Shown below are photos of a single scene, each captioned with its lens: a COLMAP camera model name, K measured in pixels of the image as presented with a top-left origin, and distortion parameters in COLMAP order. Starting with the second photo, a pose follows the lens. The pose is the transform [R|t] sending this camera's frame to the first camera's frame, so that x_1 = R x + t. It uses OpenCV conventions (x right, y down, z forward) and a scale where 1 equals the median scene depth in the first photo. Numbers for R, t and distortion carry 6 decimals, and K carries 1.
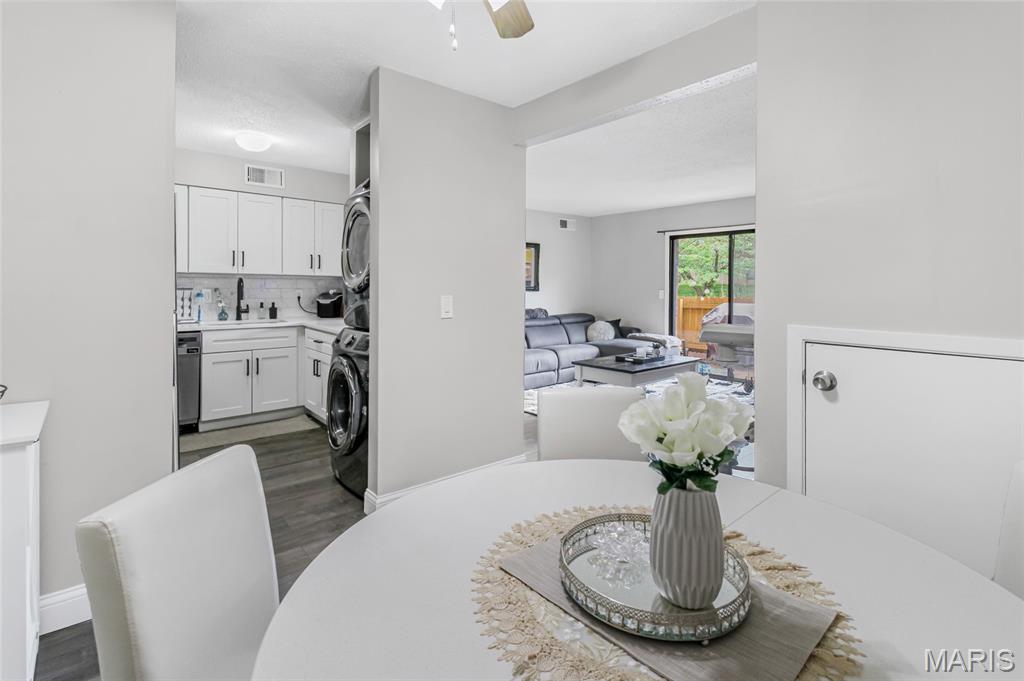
lens RADIAL K [[488.6, 0, 512.4], [0, 488.6, 289.7], [0, 0, 1]] dist [0.013565, -0.019089]
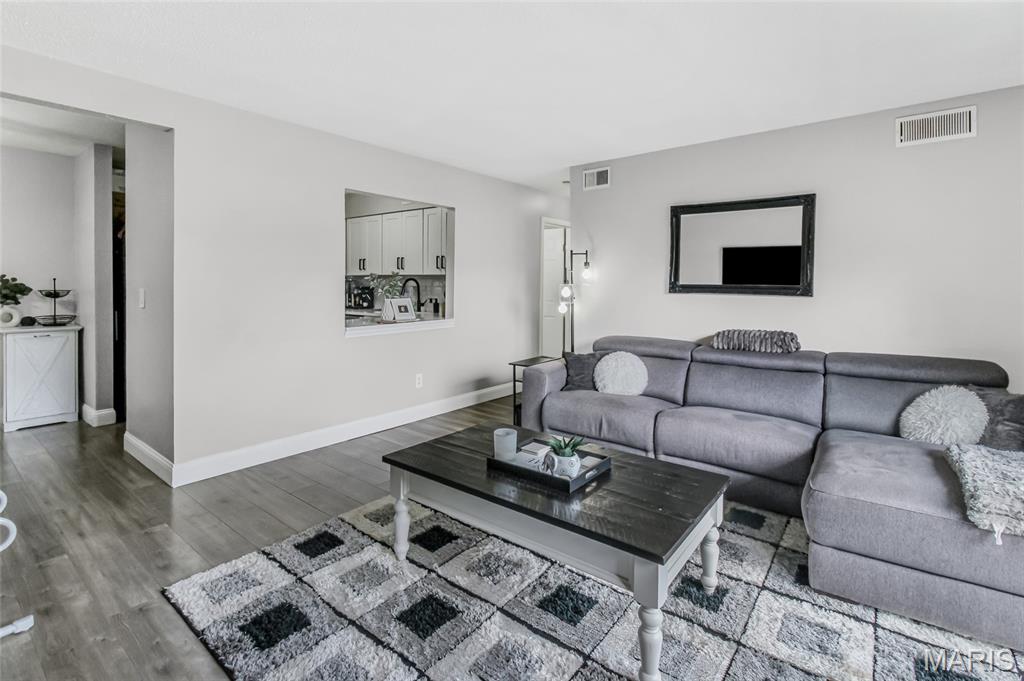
lens RADIAL K [[487.4, 0, 500.5], [0, 487.4, 298.9], [0, 0, 1]] dist [0.016015, -0.011910]
pose [[0.172496, 0.023166, -0.984738, 0.695610], [-0.014726, 0.999672, 0.020938, 0.000085], [0.984900, 0.010890, 0.172781, 0.952520]]
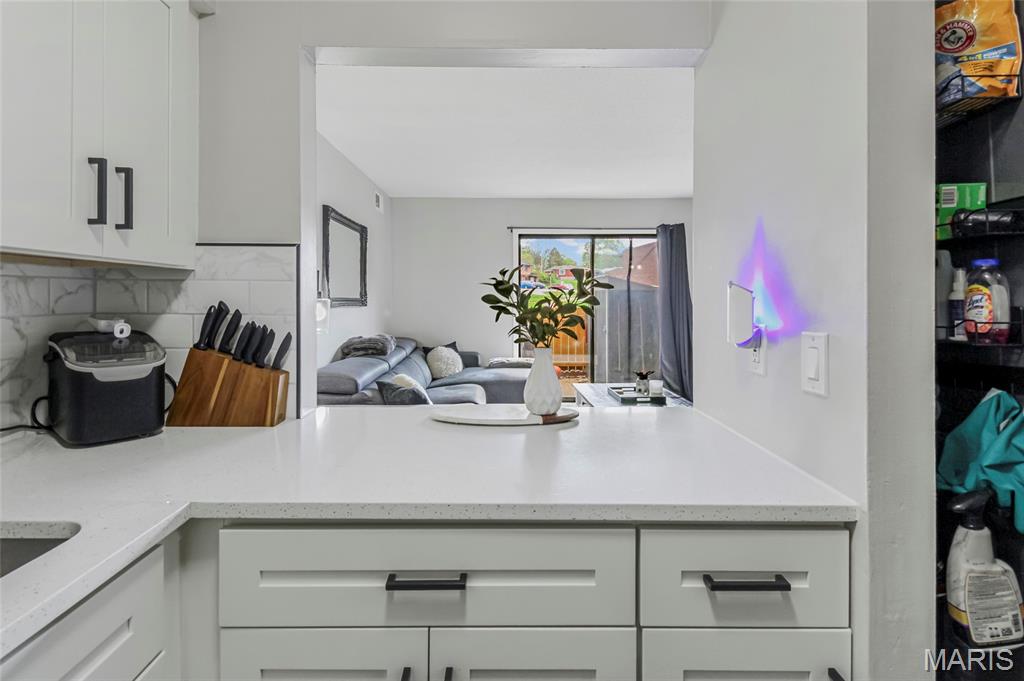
lens RADIAL K [[487.4, 0, 500.5], [0, 487.4, 298.9], [0, 0, 1]] dist [0.016015, -0.011910]
pose [[0.643205, -0.008247, 0.765649, -0.456075], [0.005537, 0.999966, 0.006120, -0.011618], [-0.765674, 0.000303, 0.643229, 0.730660]]
